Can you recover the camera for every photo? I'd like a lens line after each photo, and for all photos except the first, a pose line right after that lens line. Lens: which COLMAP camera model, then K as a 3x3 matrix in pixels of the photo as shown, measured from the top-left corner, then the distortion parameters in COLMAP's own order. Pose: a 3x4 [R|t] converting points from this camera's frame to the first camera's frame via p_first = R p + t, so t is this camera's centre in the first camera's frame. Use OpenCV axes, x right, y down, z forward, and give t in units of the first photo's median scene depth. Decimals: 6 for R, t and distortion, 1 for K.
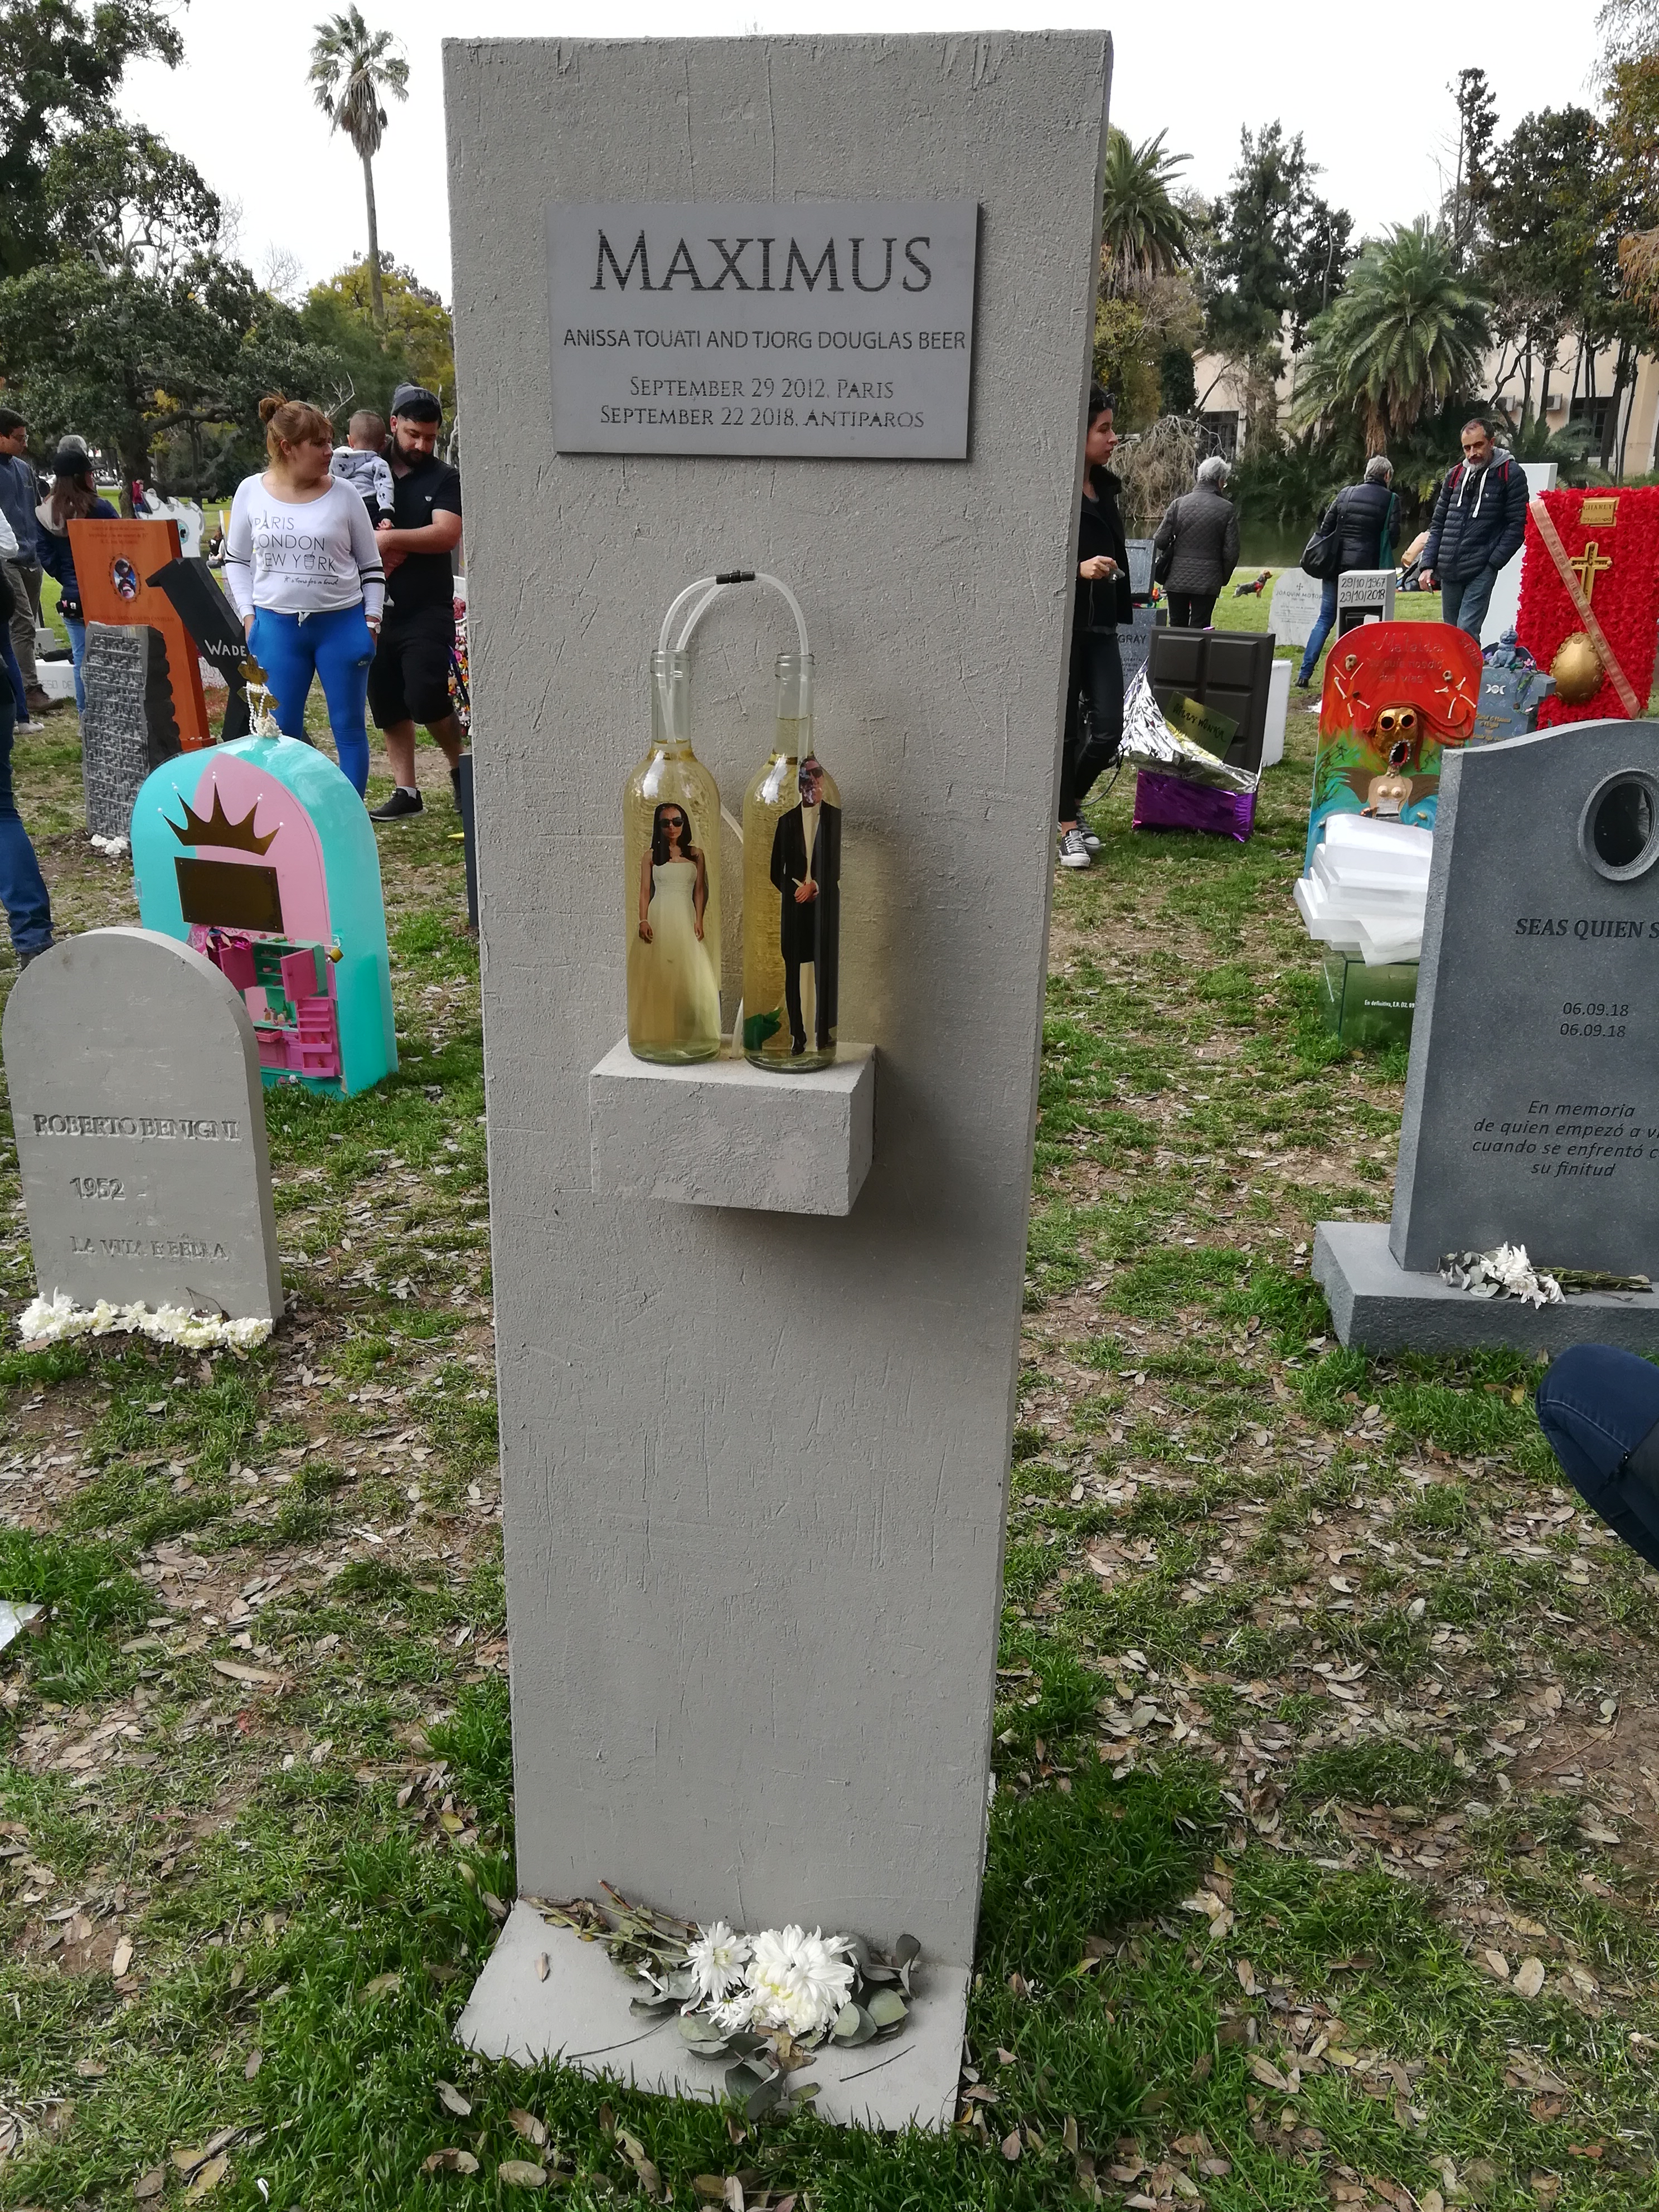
lens RADIAL K [[1670.5, 0, 828.9], [0, 1670.5, 1115.2], [0, 0, 1]] dist [0.039509, 0.003340]
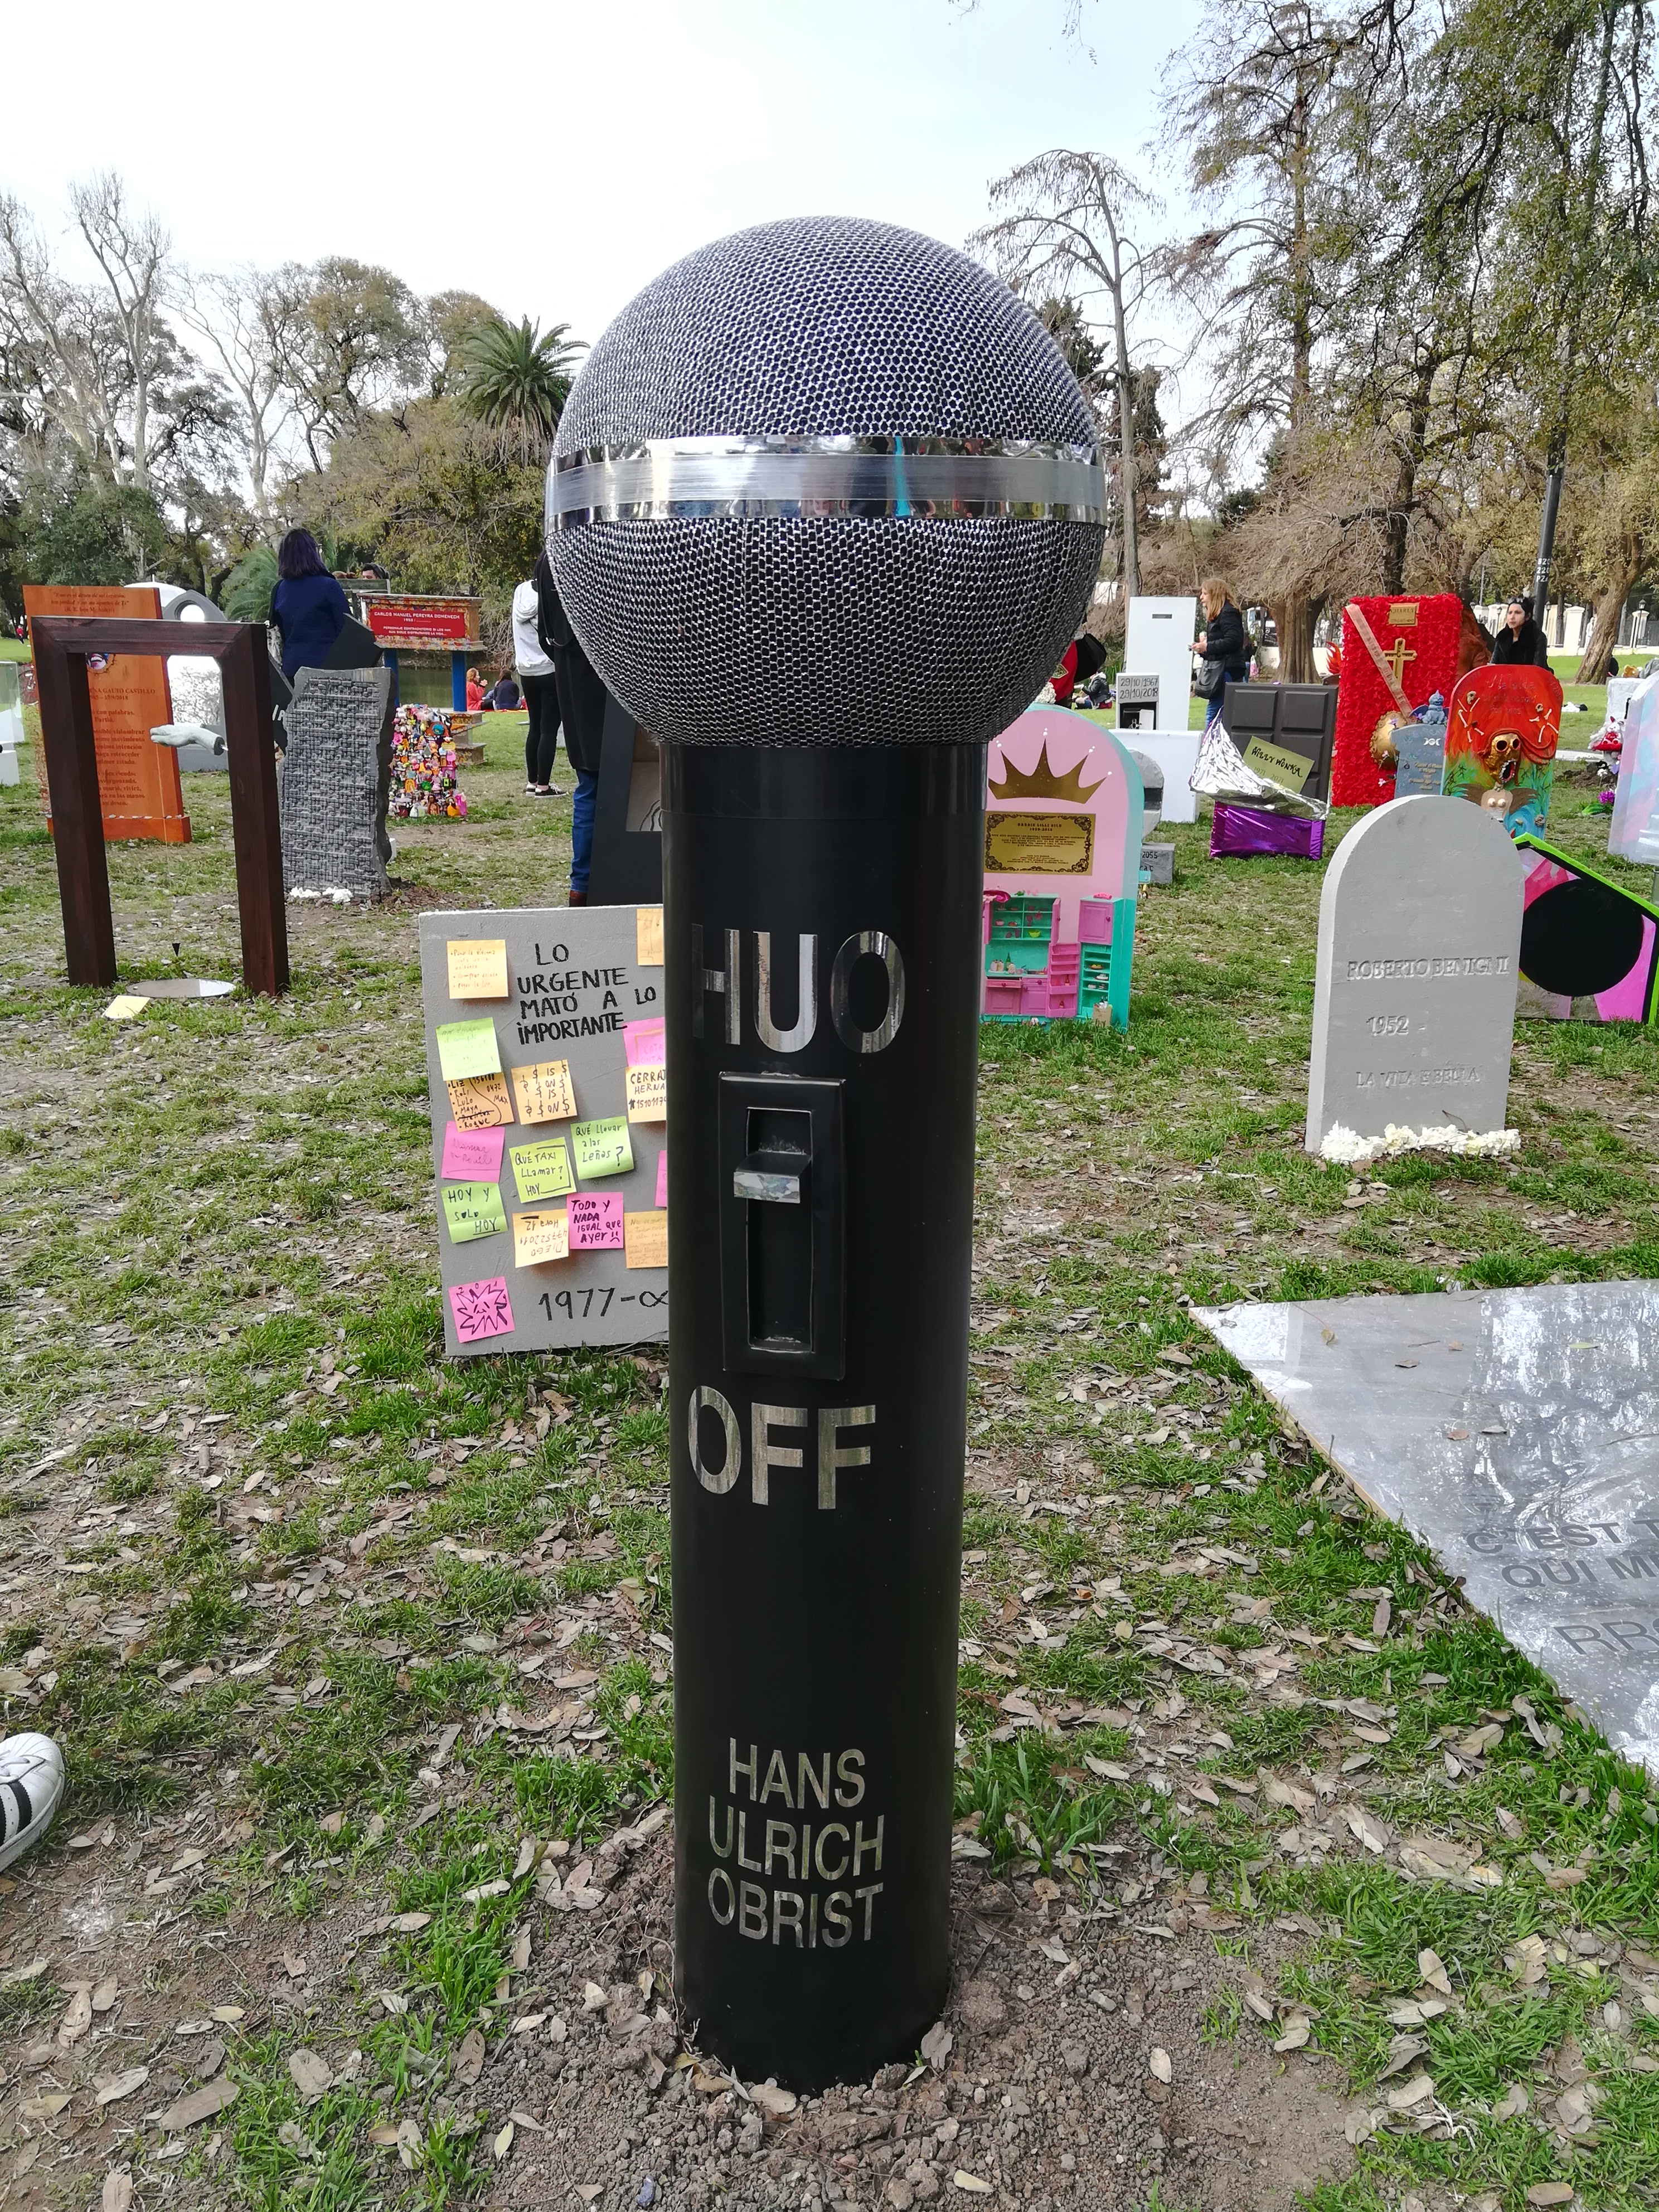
lens RADIAL K [[1670.5, 0, 827.4], [0, 1670.5, 1099.1], [0, 0, 1]] dist [0.039509, 0.003340]
pose [[0.945489, -0.070887, 0.317845, -0.528334], [0.099914, 0.992093, -0.075954, 0.064634], [-0.309948, 0.103571, 0.945095, 0.019059]]
